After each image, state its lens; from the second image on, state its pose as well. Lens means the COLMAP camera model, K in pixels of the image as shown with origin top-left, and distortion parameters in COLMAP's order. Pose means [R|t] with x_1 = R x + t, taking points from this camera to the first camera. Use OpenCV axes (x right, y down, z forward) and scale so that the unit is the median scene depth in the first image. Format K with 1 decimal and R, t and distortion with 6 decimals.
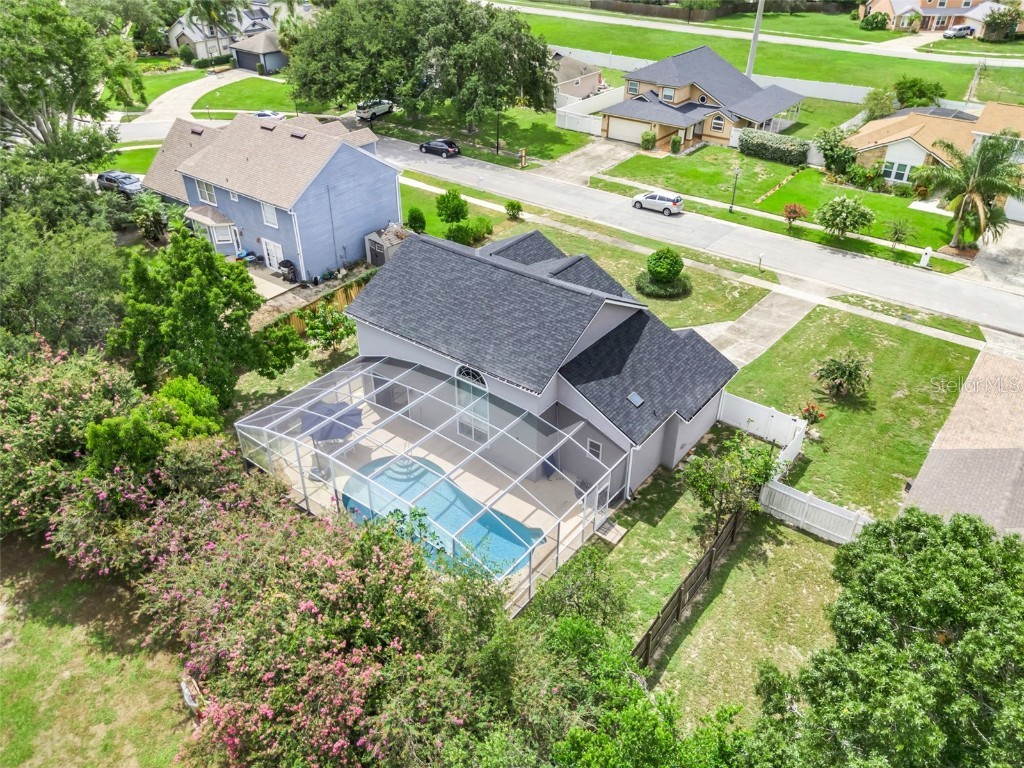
lens RADIAL K [[761.5, 0, 511.9], [0, 761.5, 399.6], [0, 0, 1]] dist [0.062322, -0.054071]
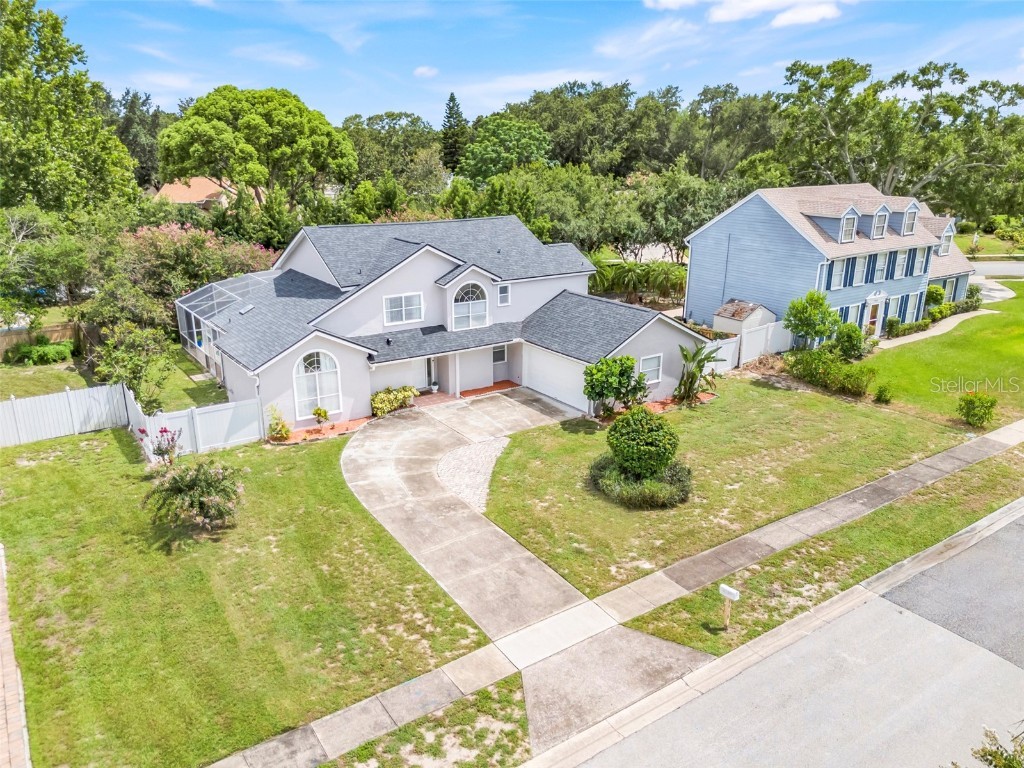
lens RADIAL K [[761.5, 0, 511.9], [0, 761.5, 399.6], [0, 0, 1]] dist [0.062322, -0.054071]
pose [[-0.310430, 0.295164, -0.903610, 0.583752], [-0.538949, 0.728381, 0.423078, -0.312292], [0.783050, 0.618336, -0.067033, 0.801198]]
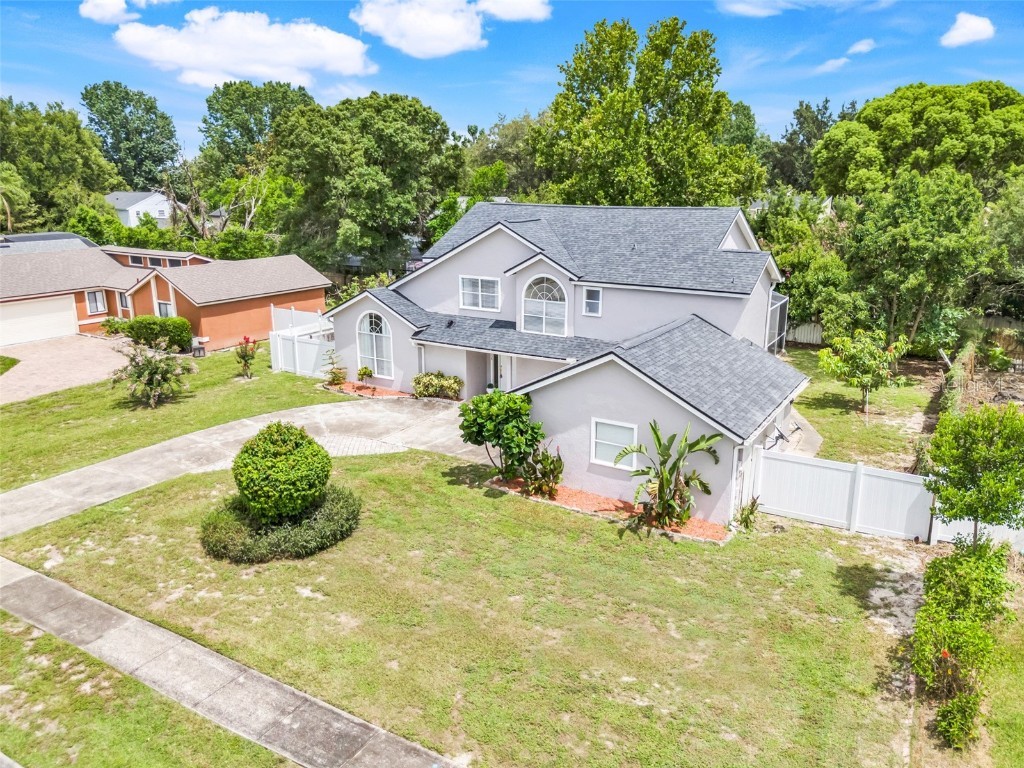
lens RADIAL K [[761.5, 0, 511.9], [0, 761.5, 399.6], [0, 0, 1]] dist [0.062322, -0.054071]
pose [[-0.994401, 0.018311, -0.104075, 0.106210], [-0.068573, 0.637540, 0.767360, -0.421904], [0.080403, 0.770200, -0.632714, 1.034005]]
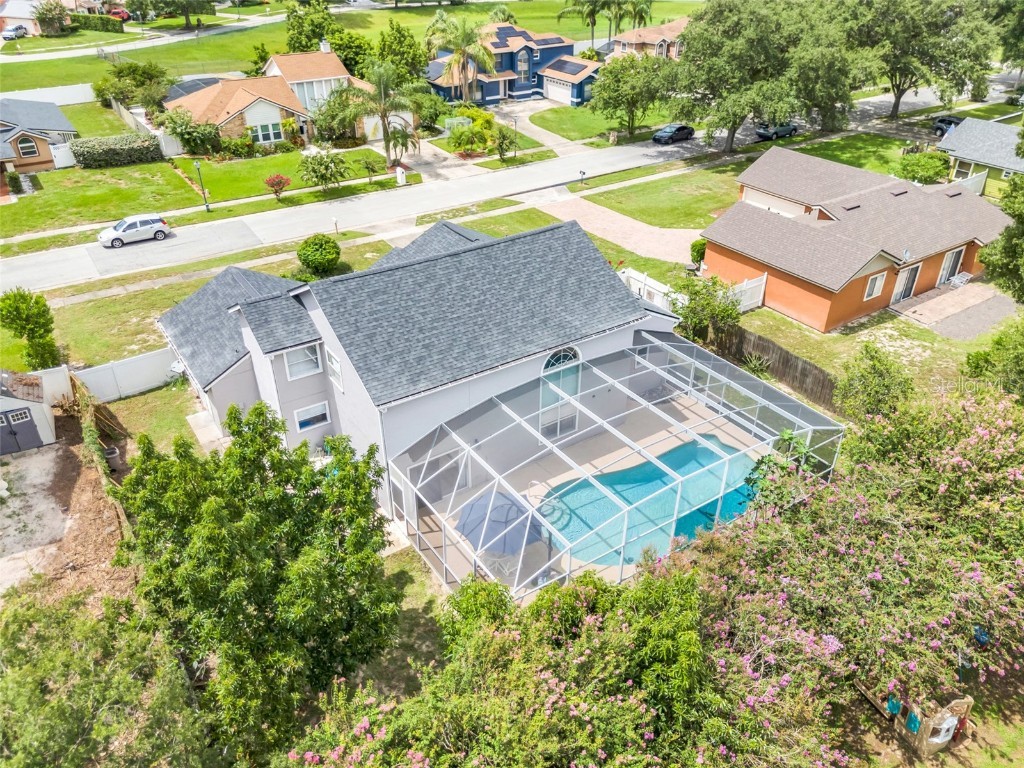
lens RADIAL K [[761.5, 0, 511.9], [0, 761.5, 399.6], [0, 0, 1]] dist [0.062322, -0.054071]
pose [[0.325809, -0.516755, 0.791715, -0.436529], [0.534838, 0.791273, 0.296369, -0.157472], [-0.779613, 0.326880, 0.534184, 0.344807]]
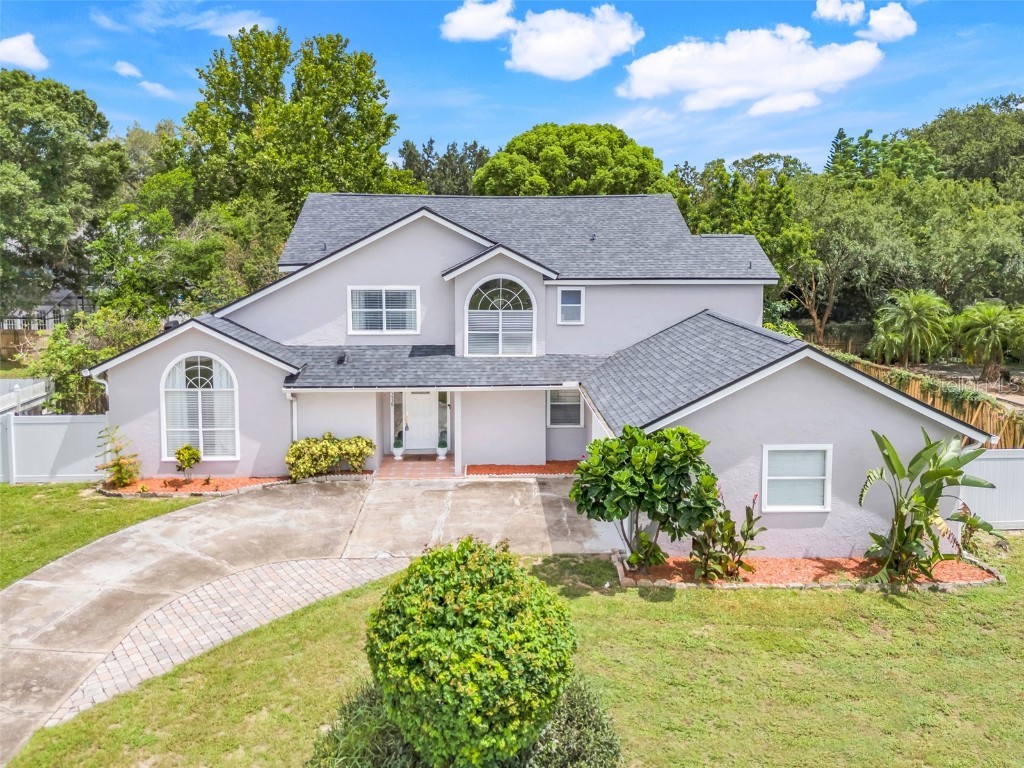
lens RADIAL K [[792.1, 0, 511.7], [0, 792.1, 309.3], [0, 0, 1]] dist [0.084956, -0.117317]
pose [[-0.771542, 0.056802, -0.633638, 0.259129], [-0.363430, 0.778130, 0.512282, -0.285492], [0.522151, 0.625530, -0.579716, 0.899351]]
